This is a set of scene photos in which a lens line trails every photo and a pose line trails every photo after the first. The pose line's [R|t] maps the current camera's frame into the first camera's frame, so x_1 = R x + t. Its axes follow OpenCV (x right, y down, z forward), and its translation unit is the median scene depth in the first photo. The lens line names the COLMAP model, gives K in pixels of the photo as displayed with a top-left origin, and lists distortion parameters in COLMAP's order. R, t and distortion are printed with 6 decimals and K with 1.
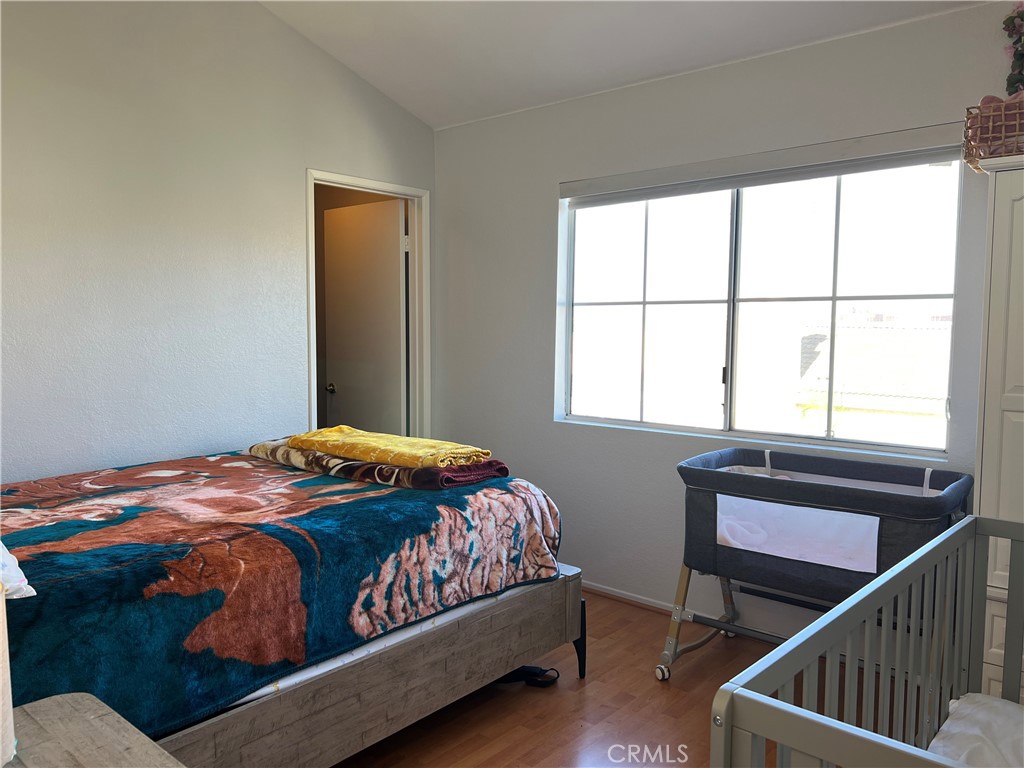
lens RADIAL K [[766.9, 0, 512.0], [0, 766.9, 384.0], [0, 0, 1]] dist [0.058796, -0.074820]
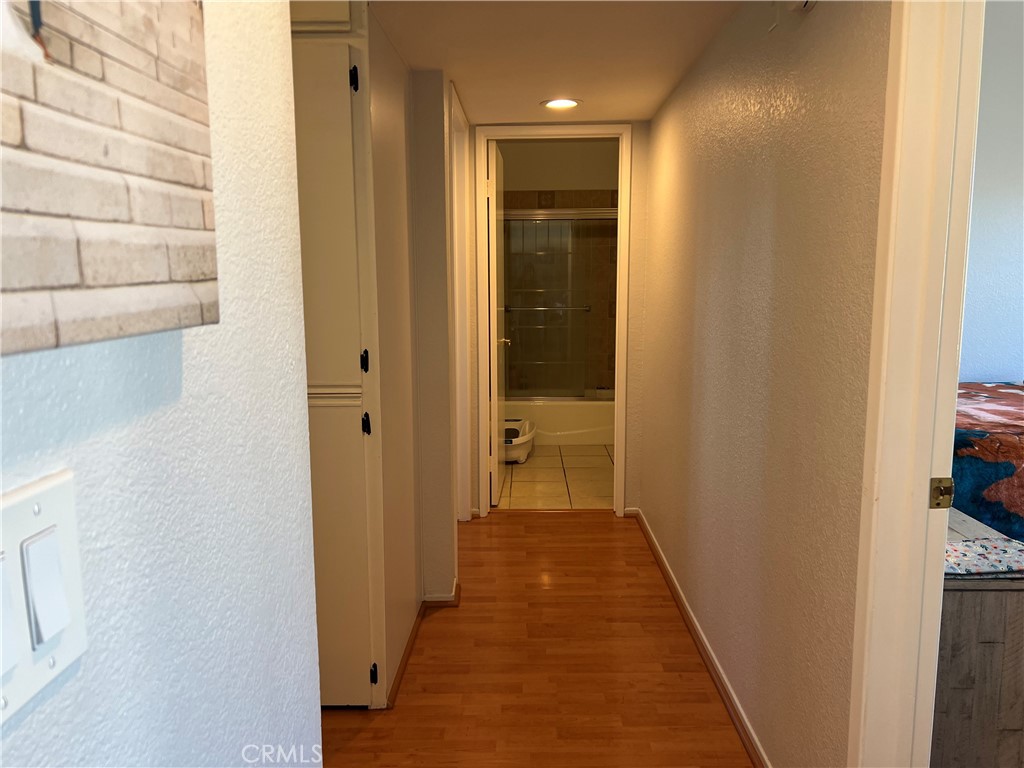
lens RADIAL K [[766.9, 0, 512.0], [0, 766.9, 384.0], [0, 0, 1]] dist [0.058796, -0.074820]
pose [[0.641304, 0.101331, -0.760567, 0.084233], [-0.055806, 0.994776, 0.085480, 0.055816], [0.765255, -0.012375, 0.643608, -0.551999]]
